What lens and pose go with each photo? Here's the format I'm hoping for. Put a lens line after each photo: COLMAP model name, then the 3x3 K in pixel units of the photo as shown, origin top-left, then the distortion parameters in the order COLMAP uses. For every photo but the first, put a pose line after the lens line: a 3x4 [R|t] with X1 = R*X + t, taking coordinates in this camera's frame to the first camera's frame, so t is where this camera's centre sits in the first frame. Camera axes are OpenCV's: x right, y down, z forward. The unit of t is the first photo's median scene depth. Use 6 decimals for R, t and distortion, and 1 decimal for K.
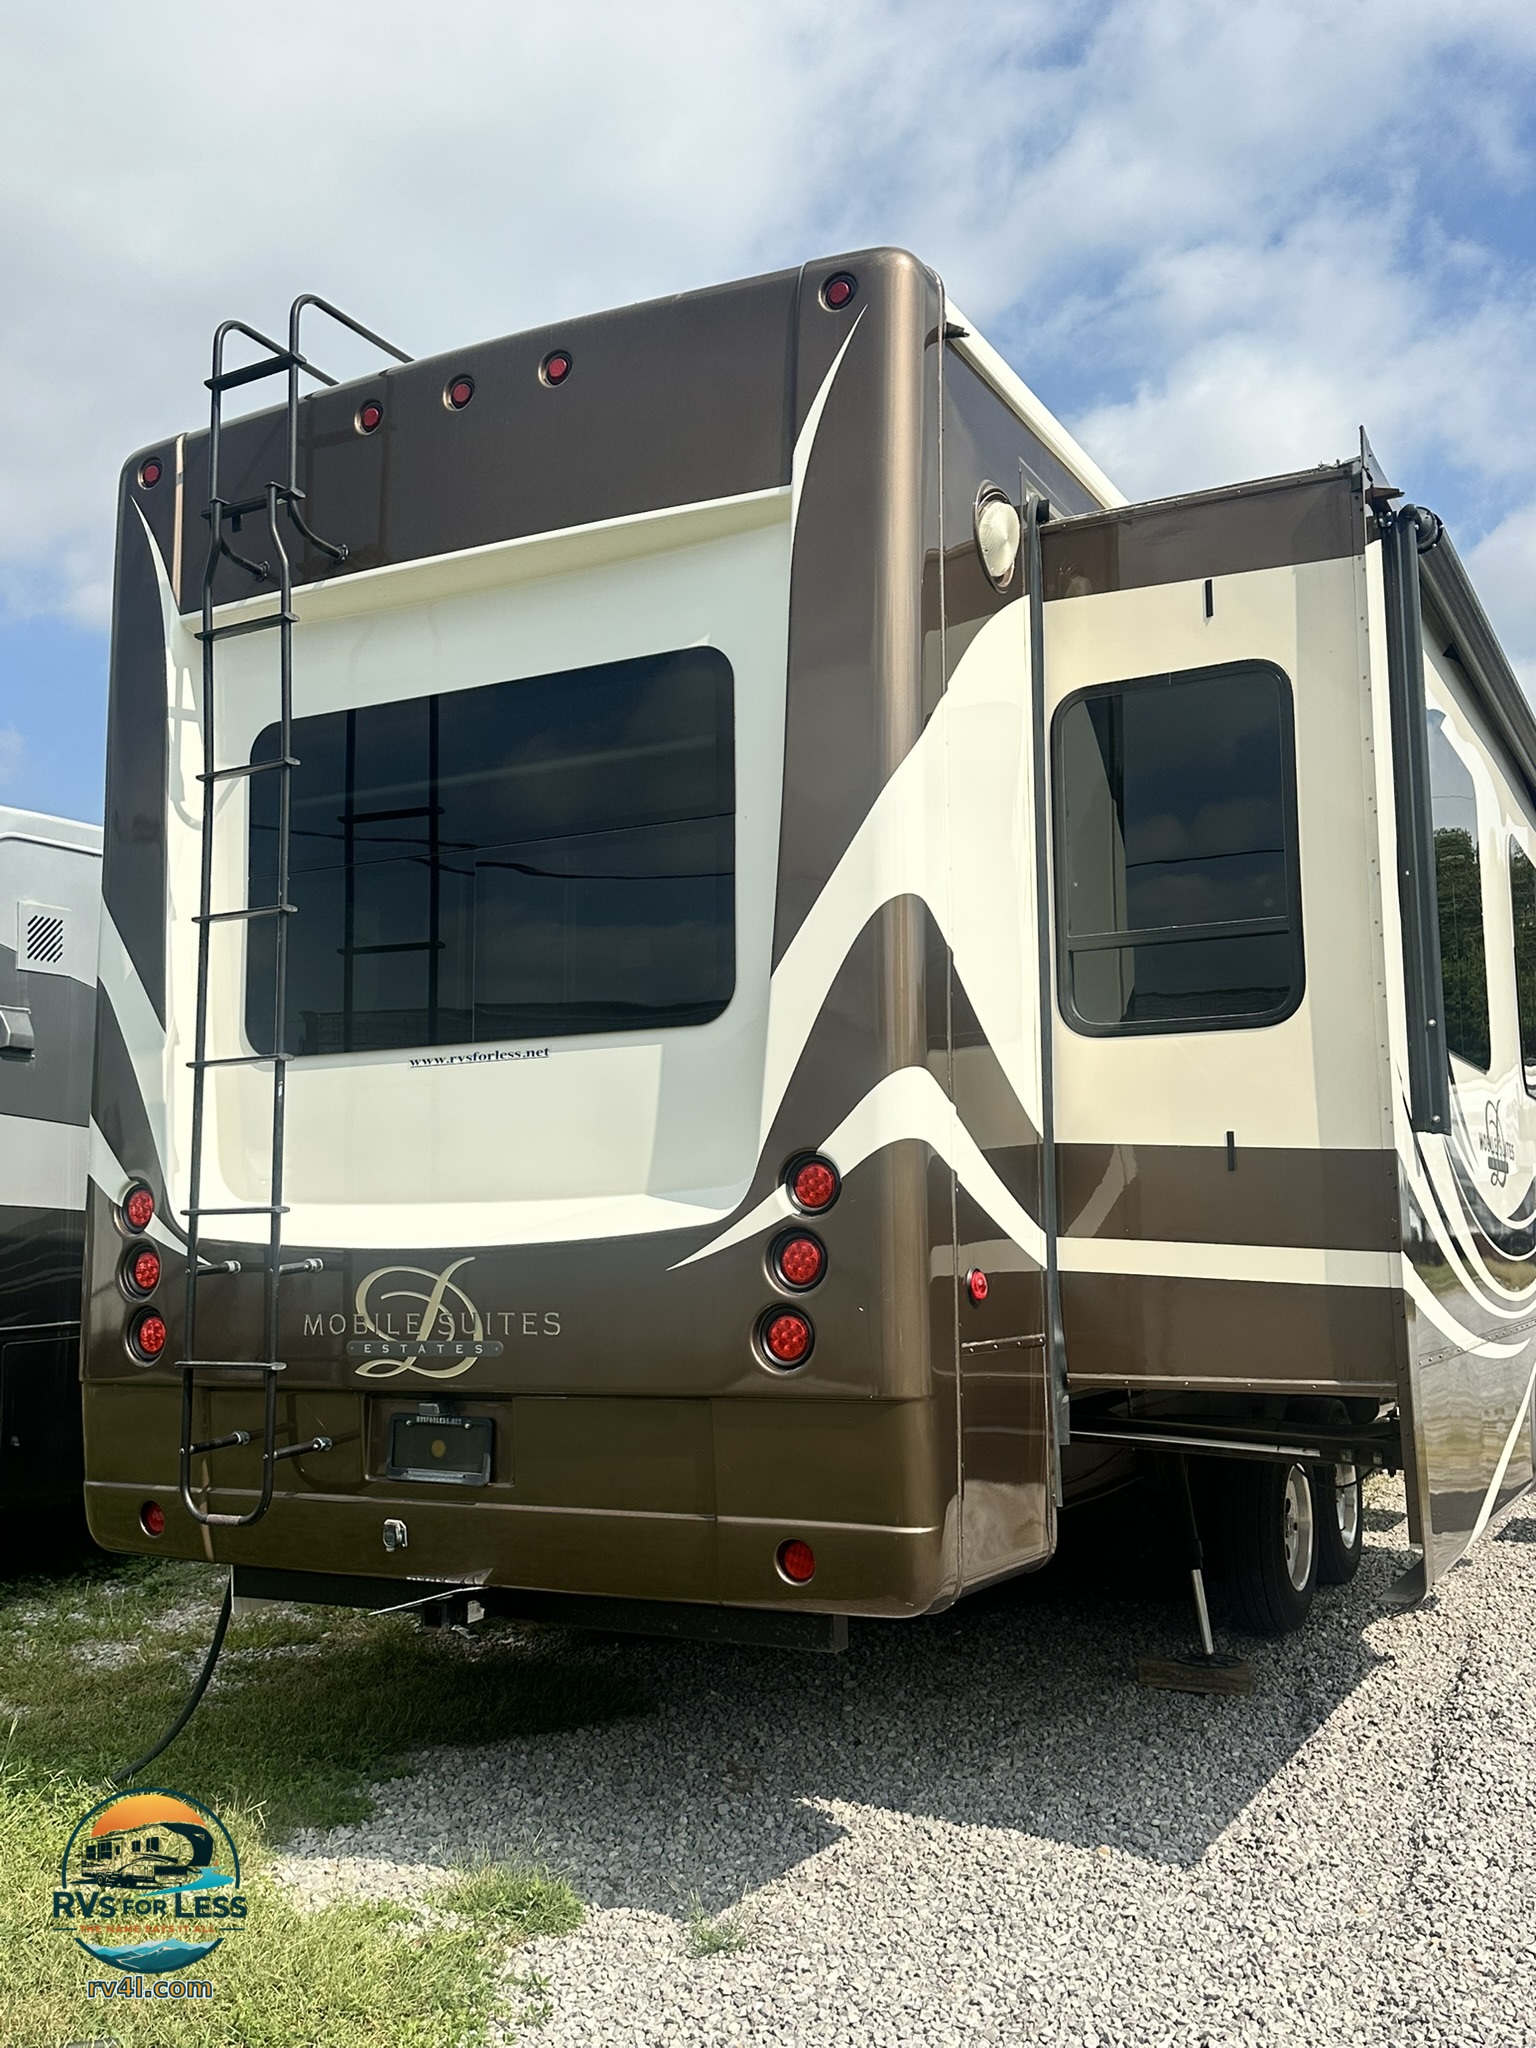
lens RADIAL K [[1905.6, 0, 766.6], [0, 1905.6, 1021.0], [0, 0, 1]] dist [0.000584, 0.000000]
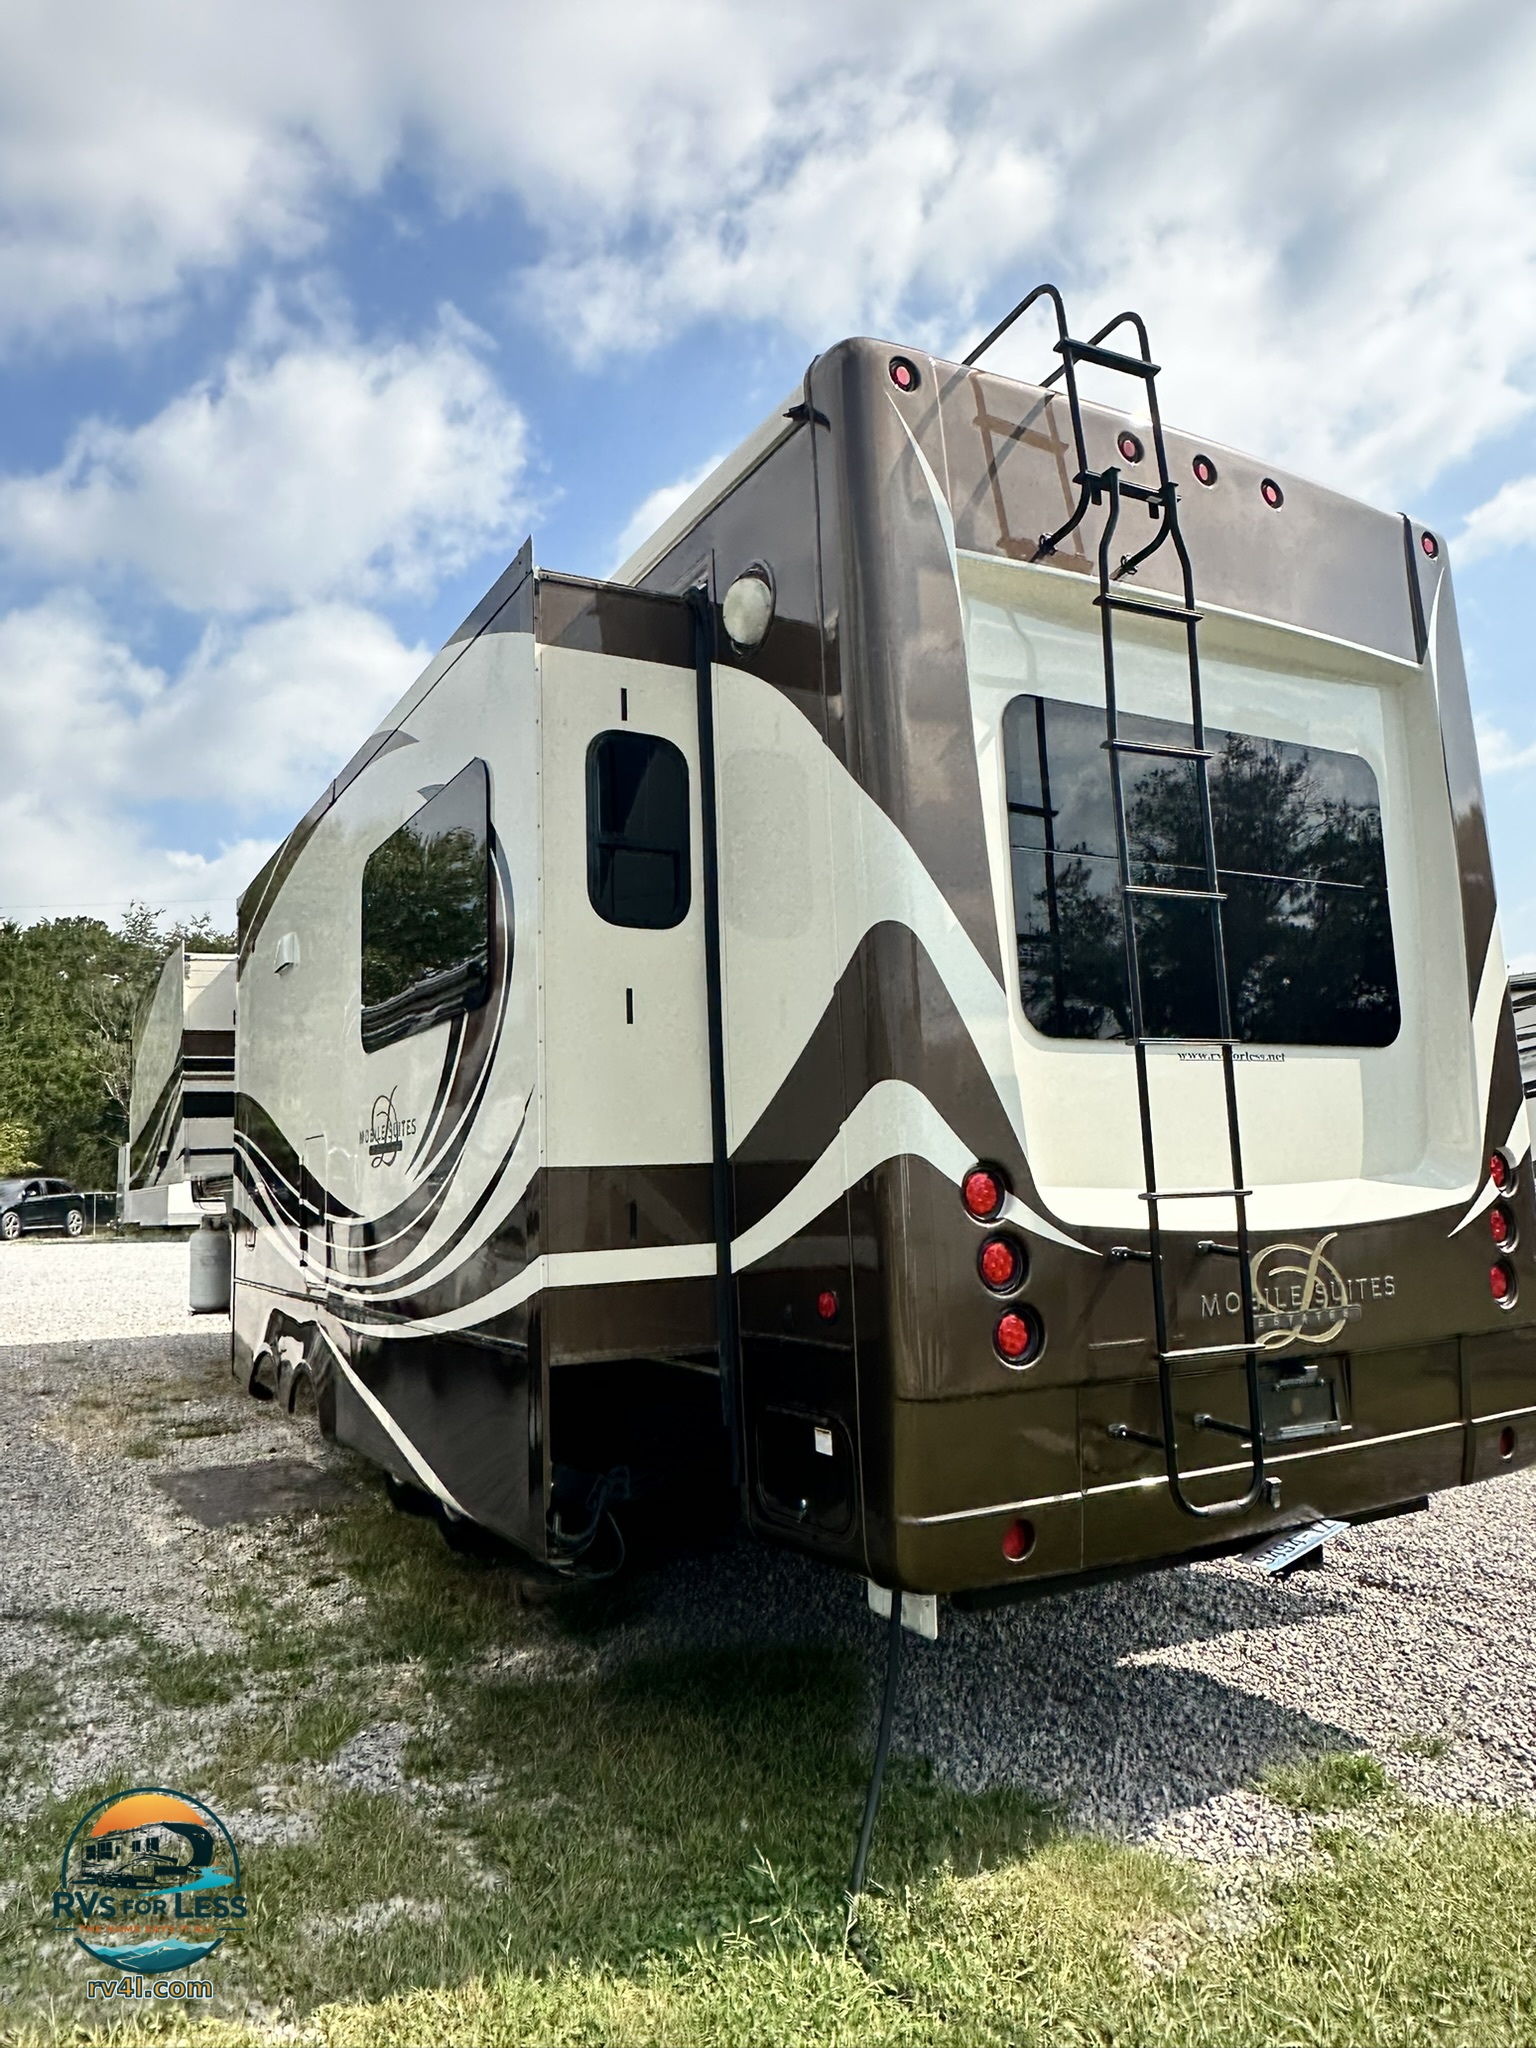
lens RADIAL K [[1378.6, 0, 765.6], [0, 1378.6, 1029.6], [0, 0, 1]] dist [-0.008521, 0.008825]
pose [[0.541788, 0.089942, 0.835689, -1.039256], [-0.088897, 0.994813, -0.049434, 0.072083], [-0.835801, -0.047508, 0.546973, 0.829042]]
